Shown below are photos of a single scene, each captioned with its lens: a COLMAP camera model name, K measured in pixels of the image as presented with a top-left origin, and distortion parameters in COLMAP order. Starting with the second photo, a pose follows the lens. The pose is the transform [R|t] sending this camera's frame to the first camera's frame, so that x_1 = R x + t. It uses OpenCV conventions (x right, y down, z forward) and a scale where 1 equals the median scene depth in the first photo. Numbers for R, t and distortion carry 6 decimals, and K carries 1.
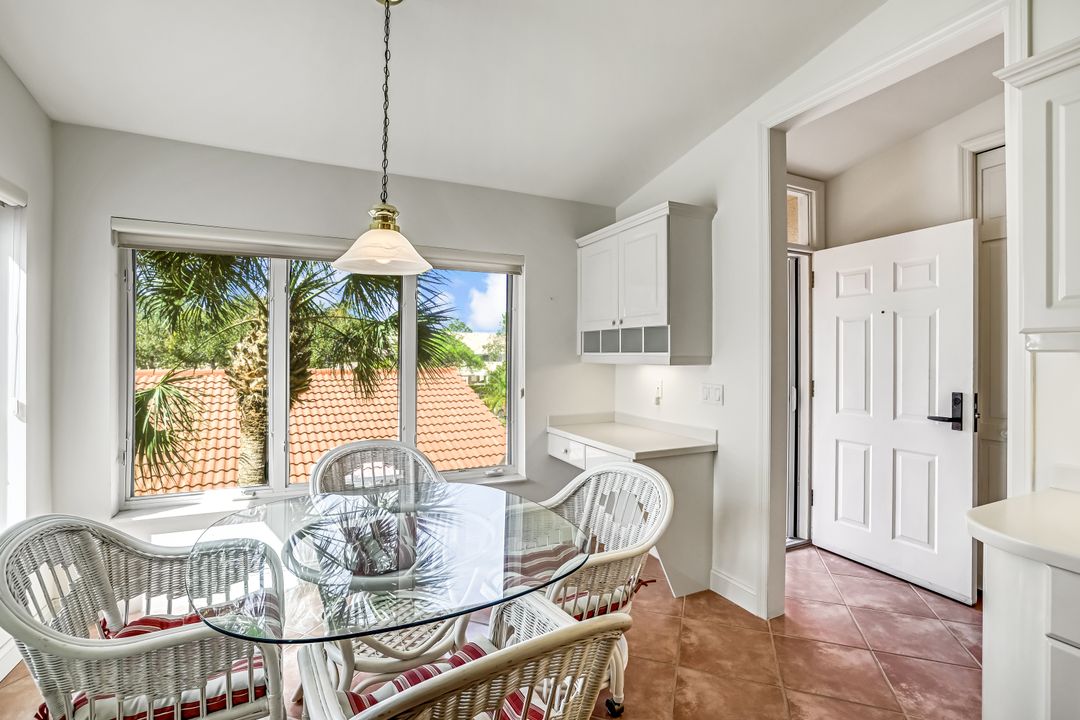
lens RADIAL K [[488.1, 0, 536.0], [0, 488.1, 357.1], [0, 0, 1]] dist [-0.026154, 0.000516]
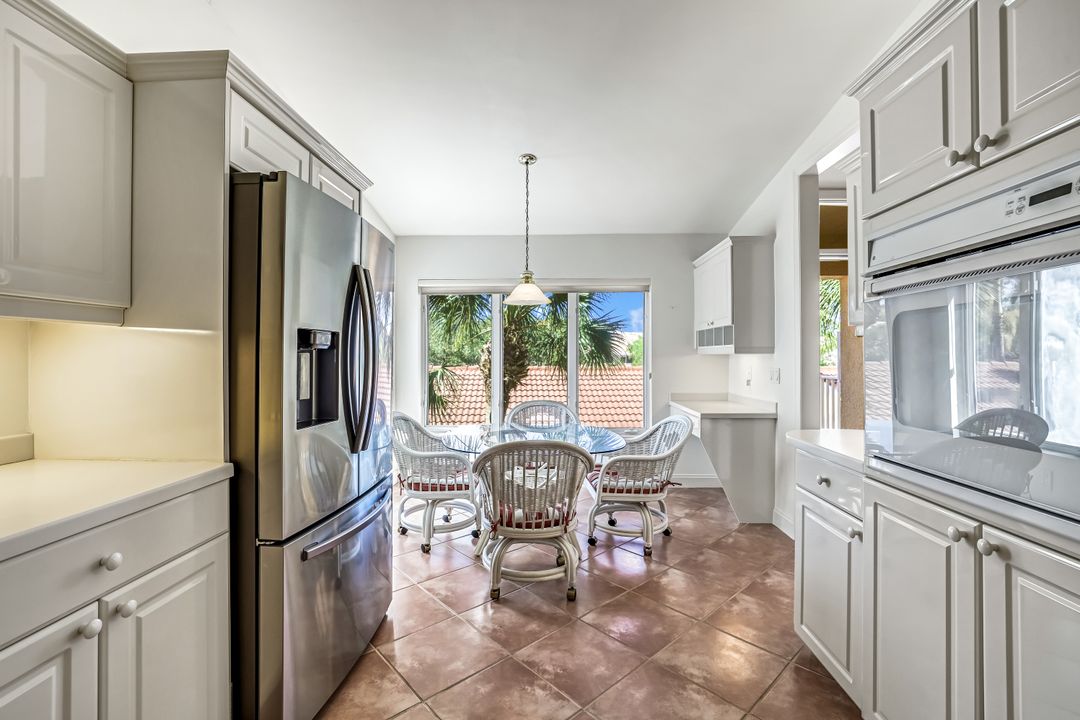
lens RADIAL K [[488.1, 0, 545.2], [0, 488.1, 360.0], [0, 0, 1]] dist [-0.026154, 0.000516]
pose [[0.890270, -0.003049, -0.455423, 0.410972], [0.003292, 0.999995, -0.000258, 0.031934], [0.455421, -0.001270, 0.890275, -0.460357]]
